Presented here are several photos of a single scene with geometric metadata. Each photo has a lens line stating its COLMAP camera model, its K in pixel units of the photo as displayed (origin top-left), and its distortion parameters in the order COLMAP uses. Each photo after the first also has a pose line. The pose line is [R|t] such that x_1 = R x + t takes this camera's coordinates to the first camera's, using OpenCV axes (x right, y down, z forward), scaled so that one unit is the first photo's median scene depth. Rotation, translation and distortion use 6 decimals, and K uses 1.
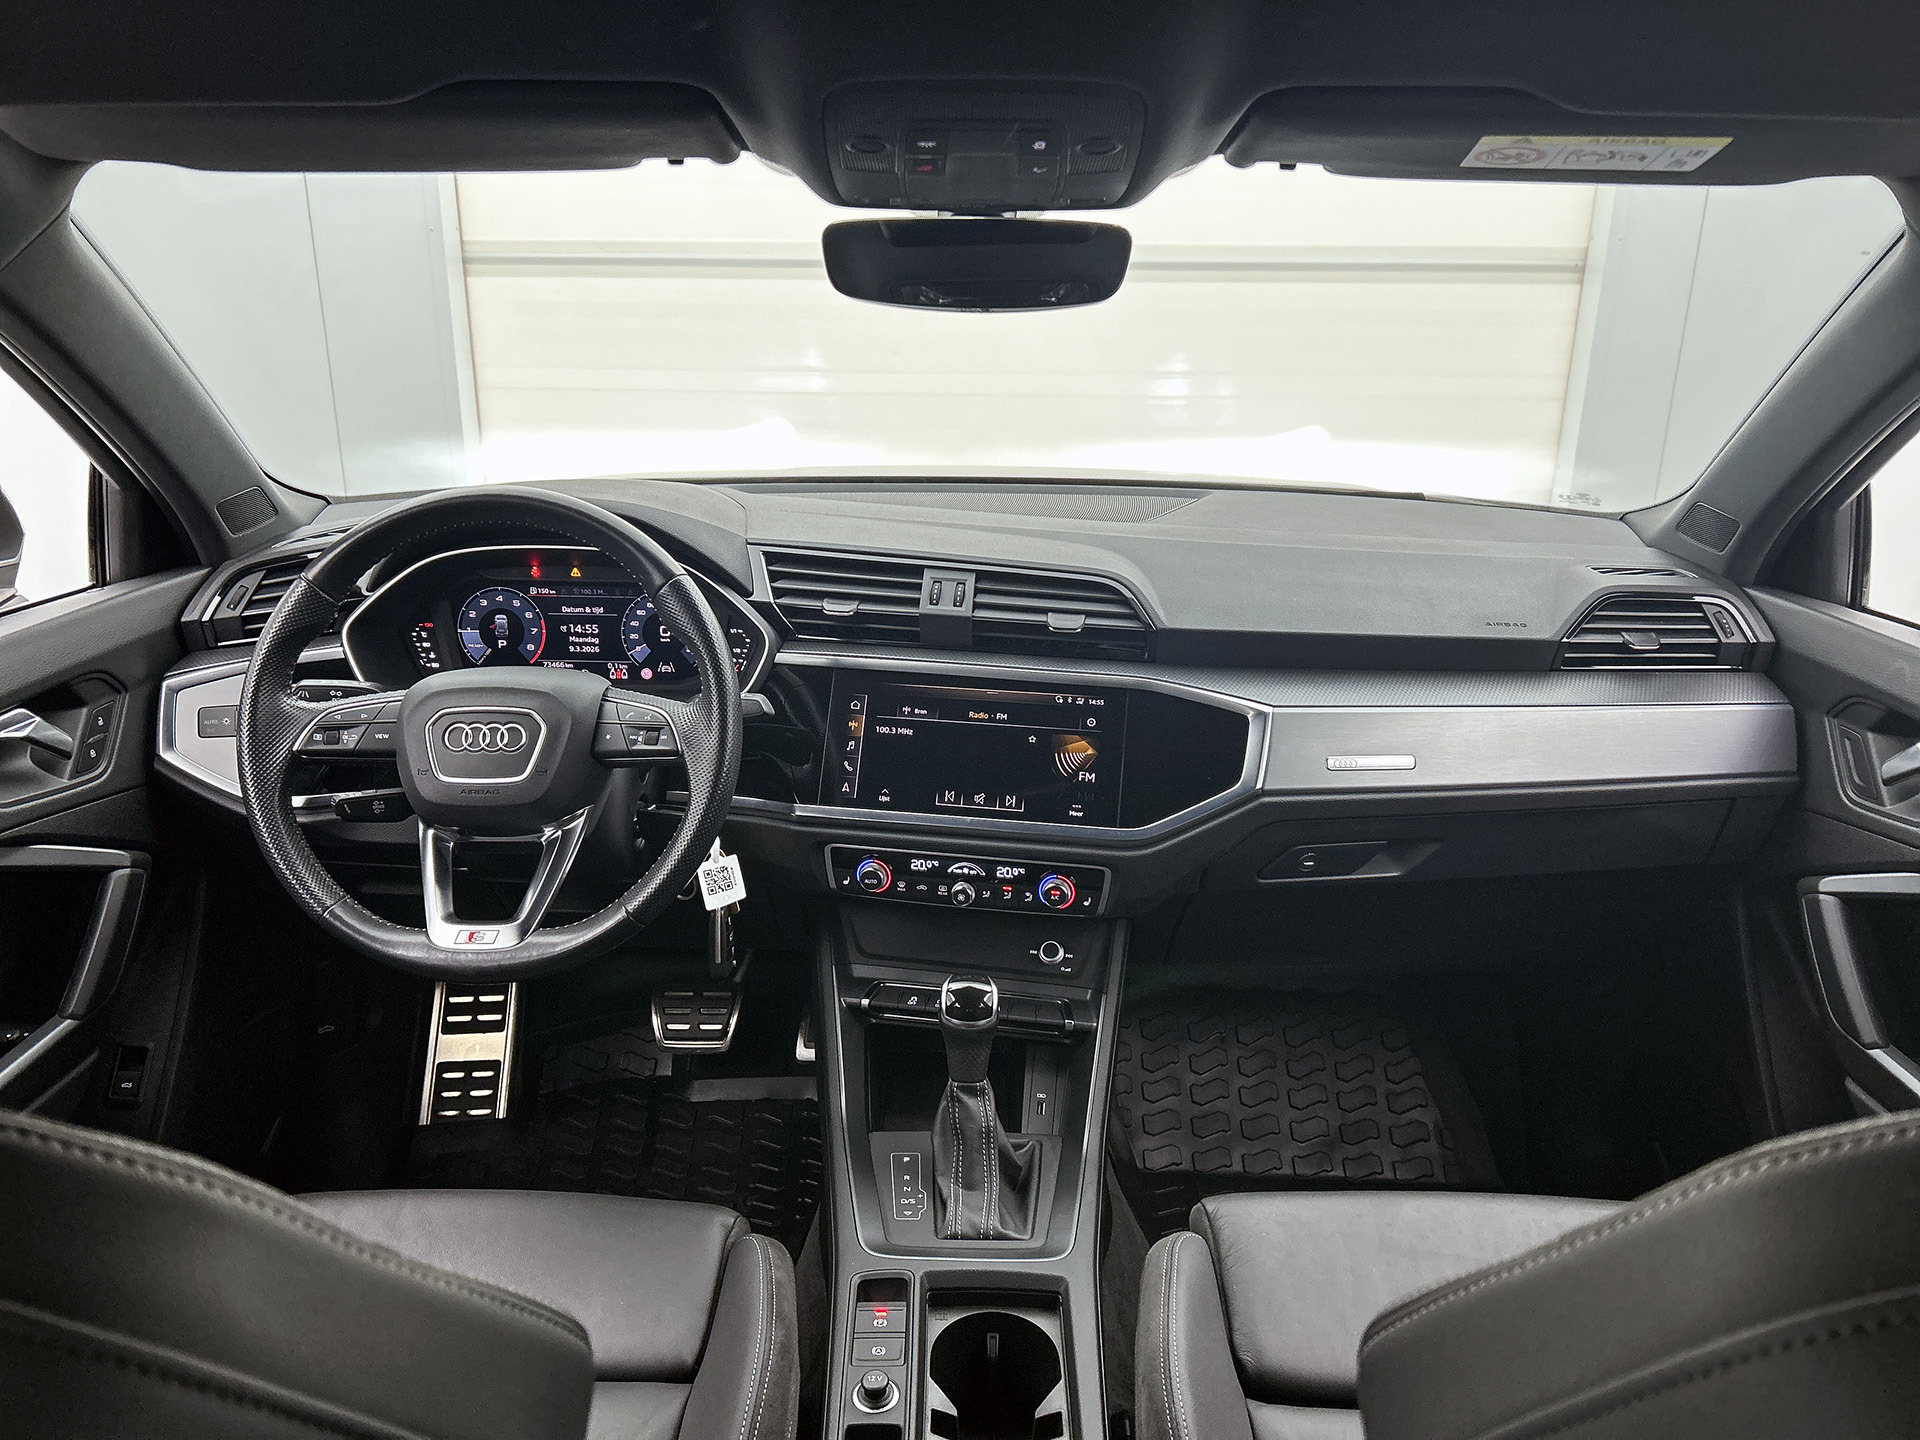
lens RADIAL K [[1439.6, 0, 942.5], [0, 1439.6, 707.7], [0, 0, 1]] dist [0.039002, -0.040967]
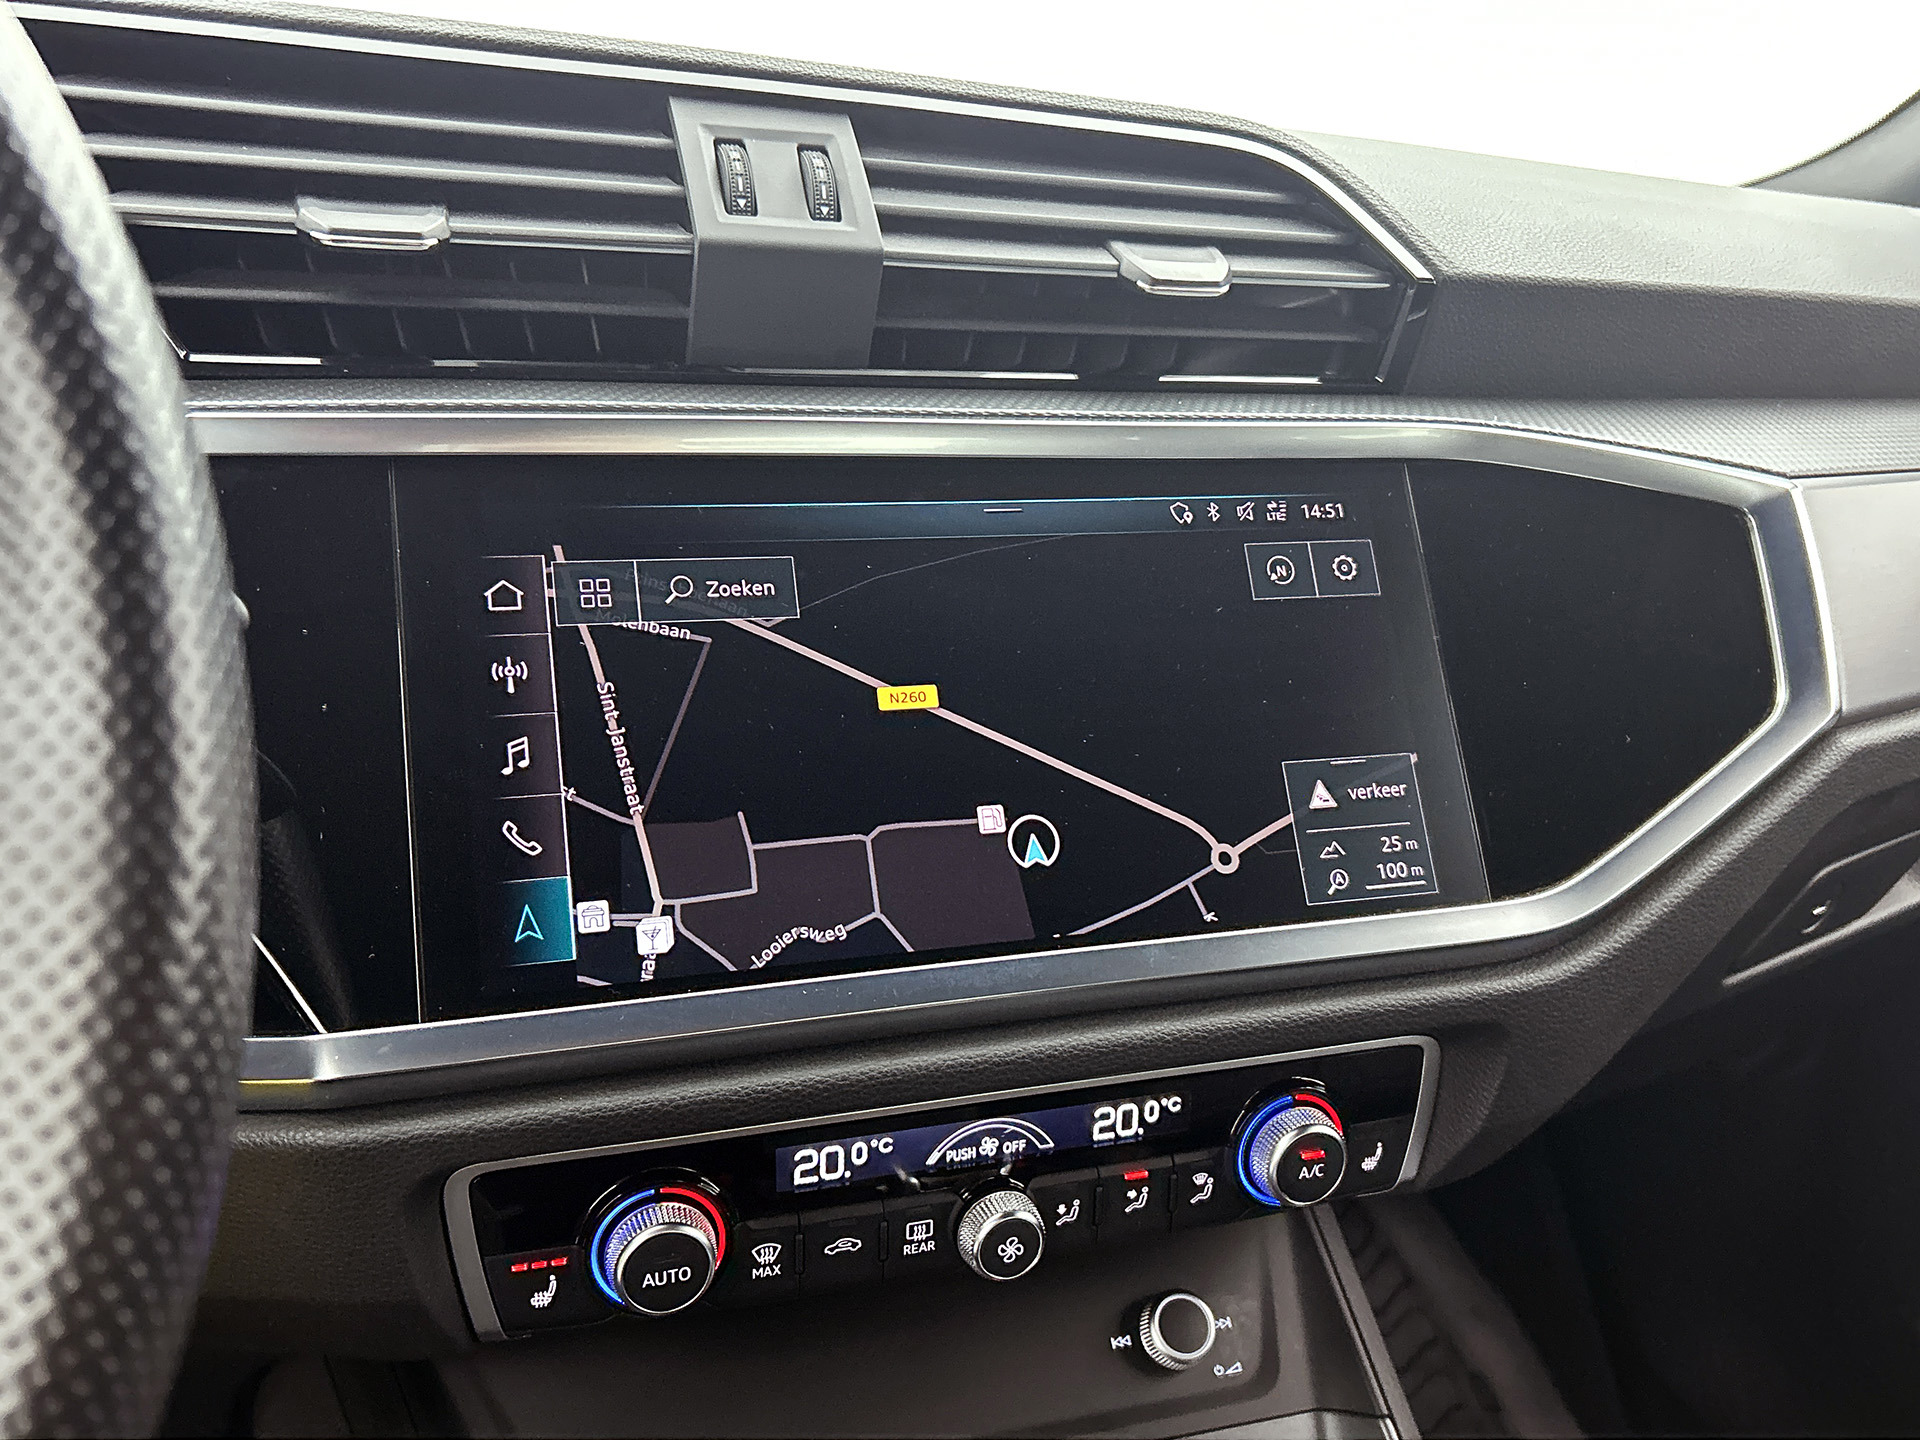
lens RADIAL K [[1719.3, 0, 972.2], [0, 1719.3, 693.0], [0, 0, 1]] dist [0.014275, -0.019164]
pose [[0.859435, -0.105386, 0.500266, -0.143545], [0.123936, 0.992283, -0.003881, 0.026292], [-0.495996, 0.065337, 0.865863, 0.700064]]
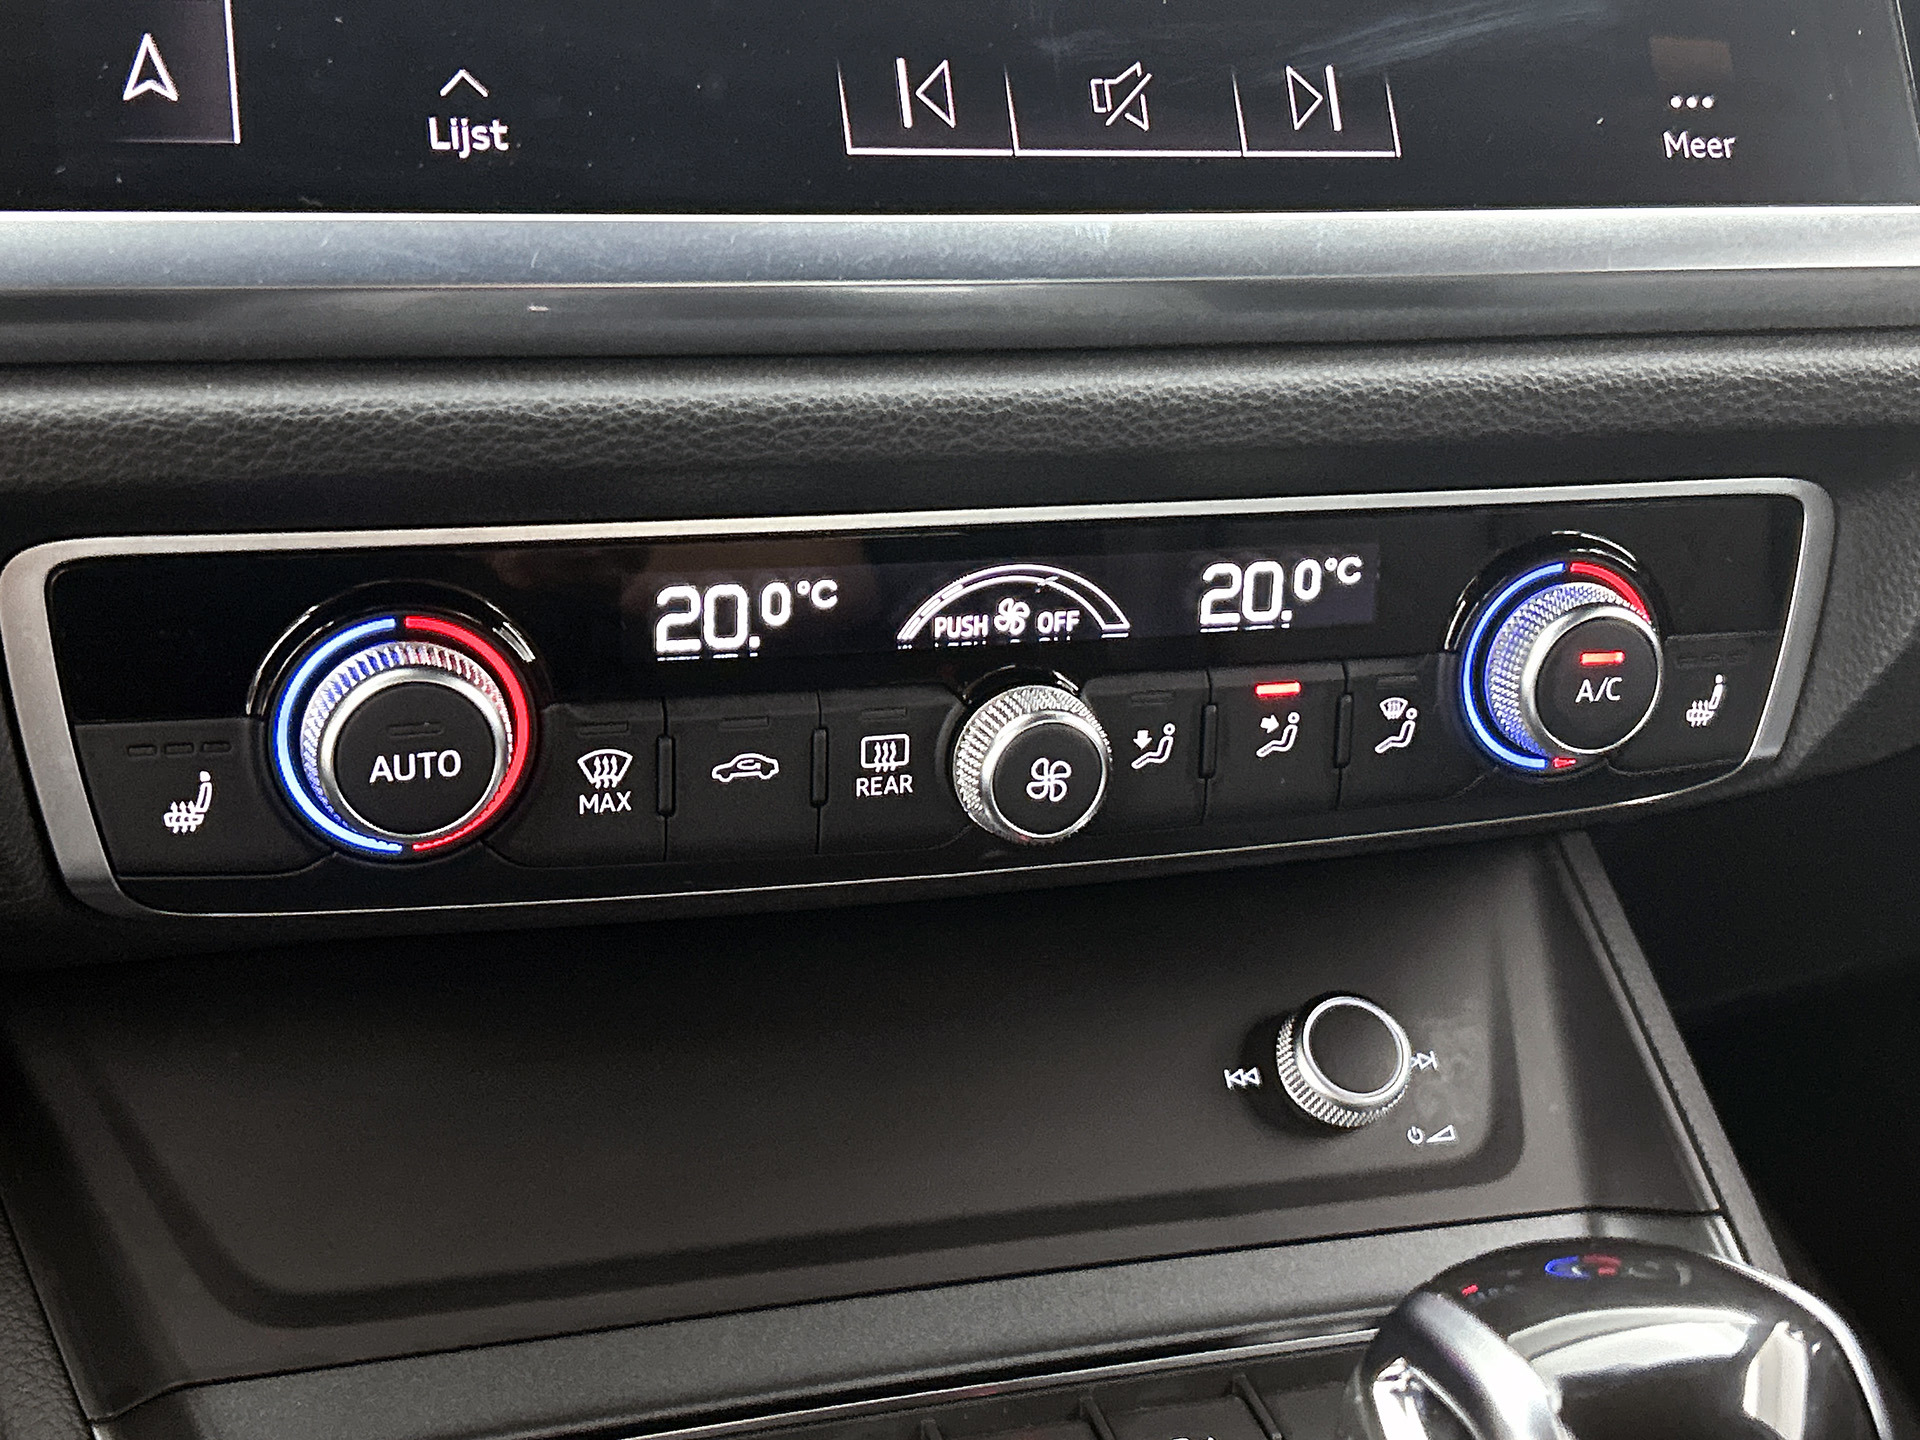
lens RADIAL K [[2602.8, 0, 943.2], [0, 2602.8, 666.5], [0, 0, 1]] dist [0.078749, 0.000000]
pose [[0.869864, -0.110193, 0.480827, -0.123966], [0.116258, 0.993069, 0.017263, 0.111903], [-0.479396, 0.040883, 0.876646, 0.752758]]
